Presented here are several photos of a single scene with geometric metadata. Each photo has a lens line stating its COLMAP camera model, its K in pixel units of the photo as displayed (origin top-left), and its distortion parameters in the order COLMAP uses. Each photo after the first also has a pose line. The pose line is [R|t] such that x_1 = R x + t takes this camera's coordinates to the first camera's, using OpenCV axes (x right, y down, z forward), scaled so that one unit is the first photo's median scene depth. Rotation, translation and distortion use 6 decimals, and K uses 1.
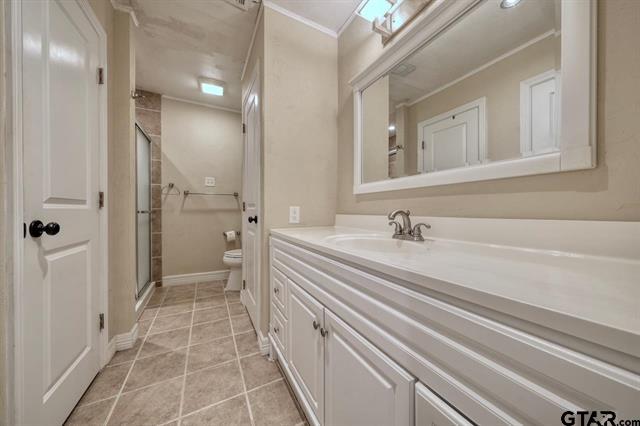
lens RADIAL K [[216.4, 0, 320.3], [0, 216.4, 213.1], [0, 0, 1]] dist [-0.006881, 0.001576]
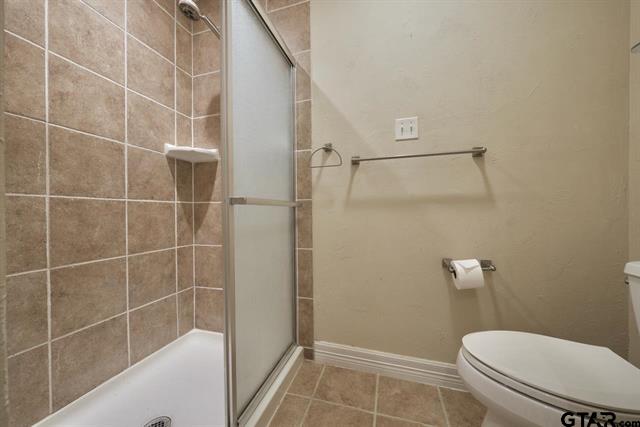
lens RADIAL K [[234.3, 0, 319.0], [0, 234.3, 213.6], [0, 0, 1]] dist [-0.003085, -0.000040]
pose [[0.704089, -0.006312, -0.710084, -0.351833], [0.006664, 0.999975, -0.002281, 0.013083], [0.710081, -0.003126, 0.704114, 0.639609]]
